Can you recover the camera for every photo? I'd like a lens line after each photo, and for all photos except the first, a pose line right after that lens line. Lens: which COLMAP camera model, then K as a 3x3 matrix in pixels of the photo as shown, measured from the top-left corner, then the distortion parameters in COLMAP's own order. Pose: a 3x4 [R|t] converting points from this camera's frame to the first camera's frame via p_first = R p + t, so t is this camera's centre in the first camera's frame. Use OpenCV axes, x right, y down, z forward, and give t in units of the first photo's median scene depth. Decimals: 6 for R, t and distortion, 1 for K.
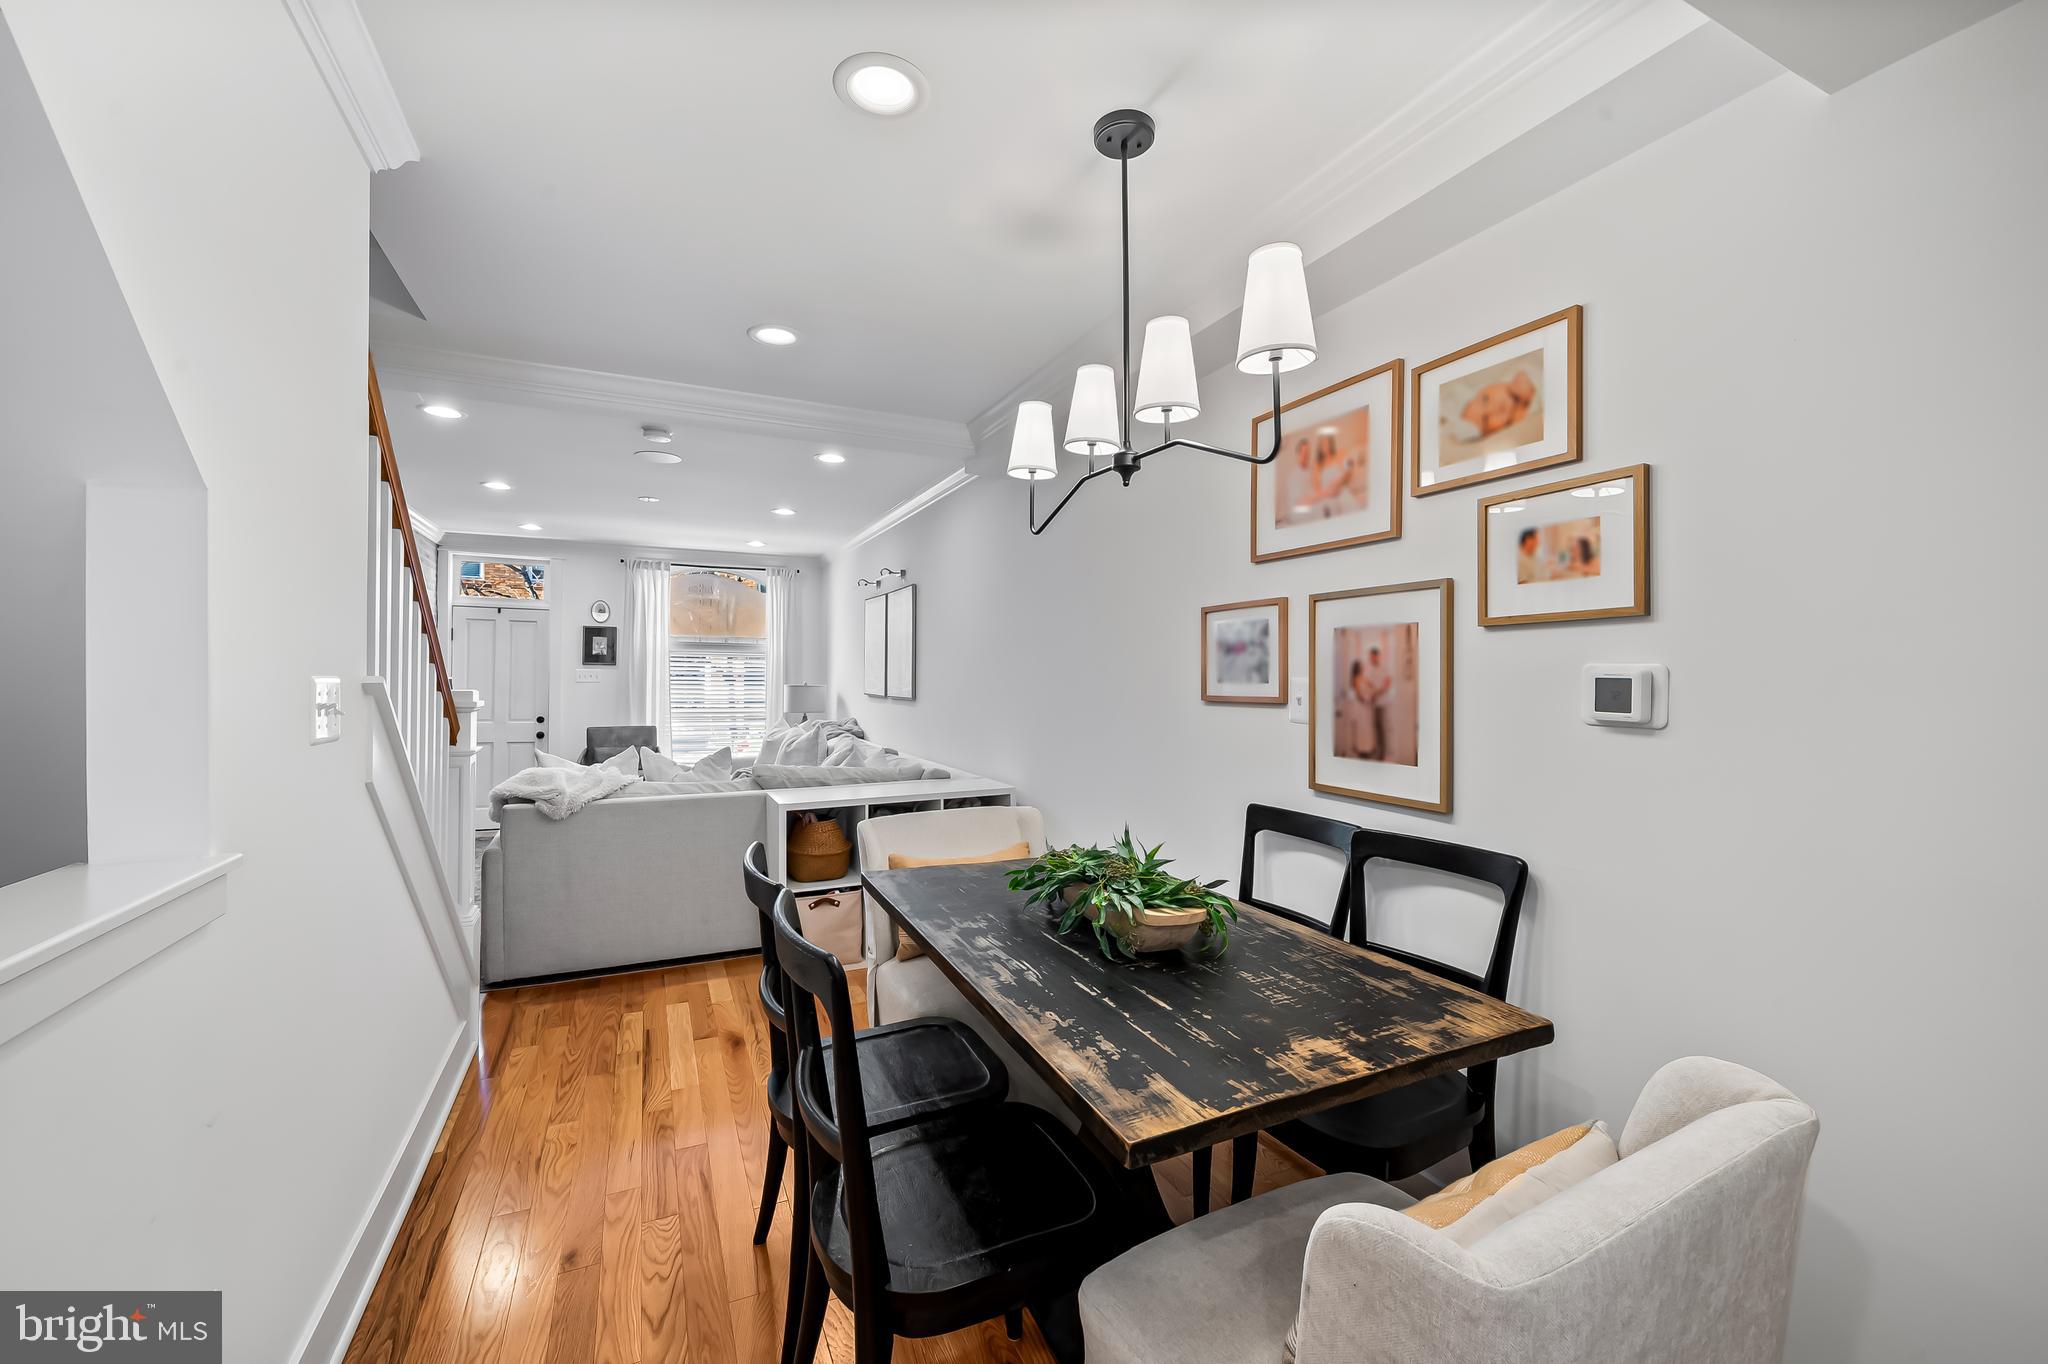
lens RADIAL K [[815.8, 0, 1026.8], [0, 815.8, 672.1], [0, 0, 1]] dist [-0.000127, -0.000005]
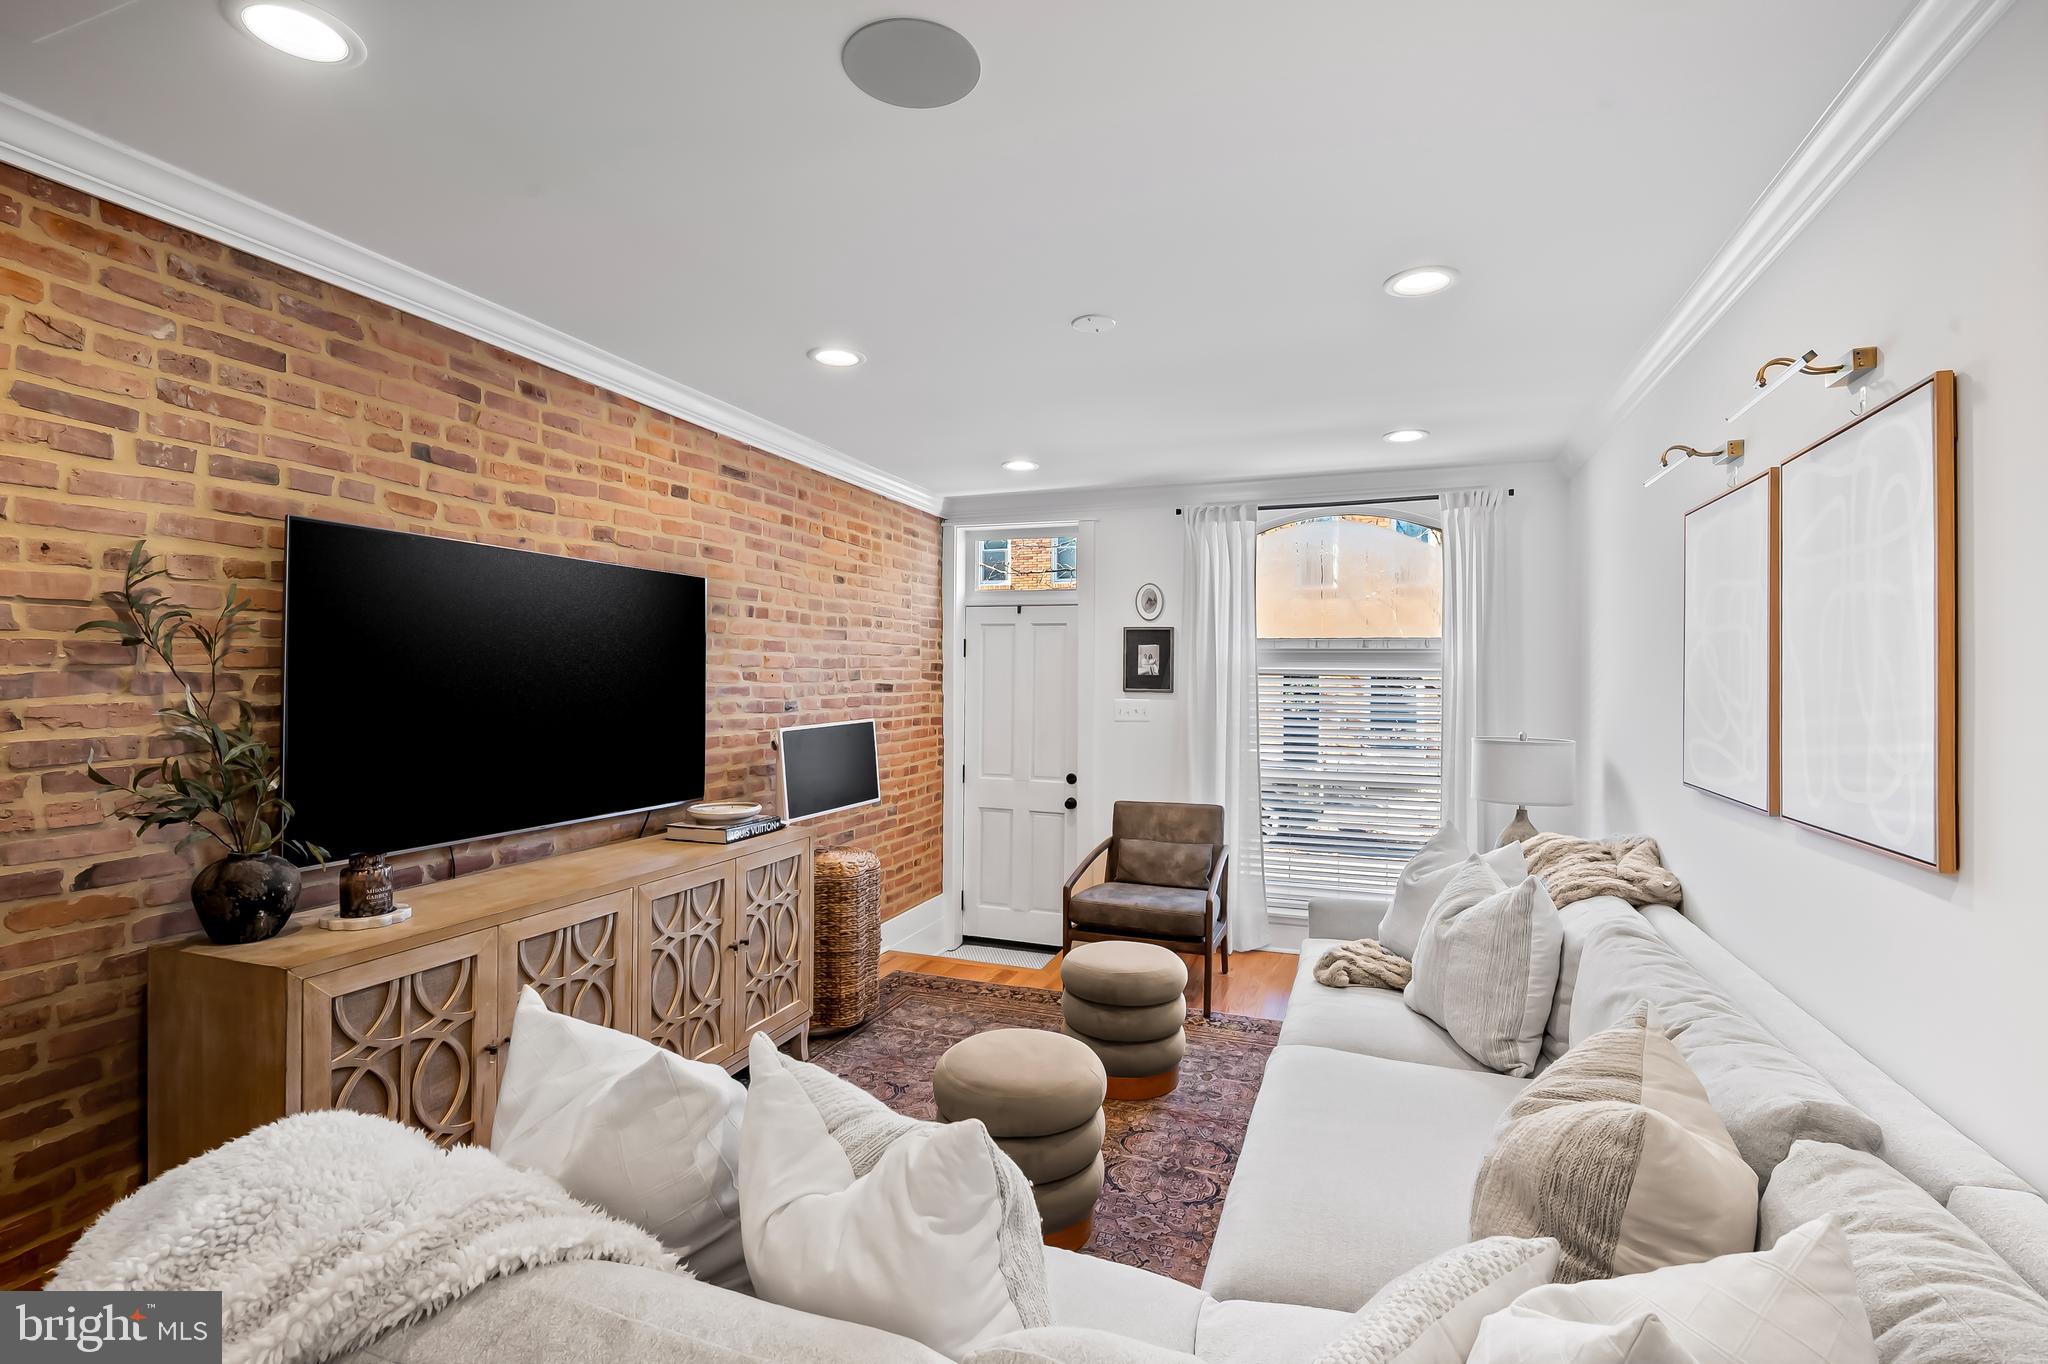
lens RADIAL K [[955.0, 0, 1024.4], [0, 955.0, 672.8], [0, 0, 1]] dist [-0.001477, -0.000023]
pose [[0.702285, -0.010821, -0.711814, -0.095199], [0.002529, 0.999916, -0.012706, -0.014433], [0.711892, 0.007123, 0.702253, 0.457269]]
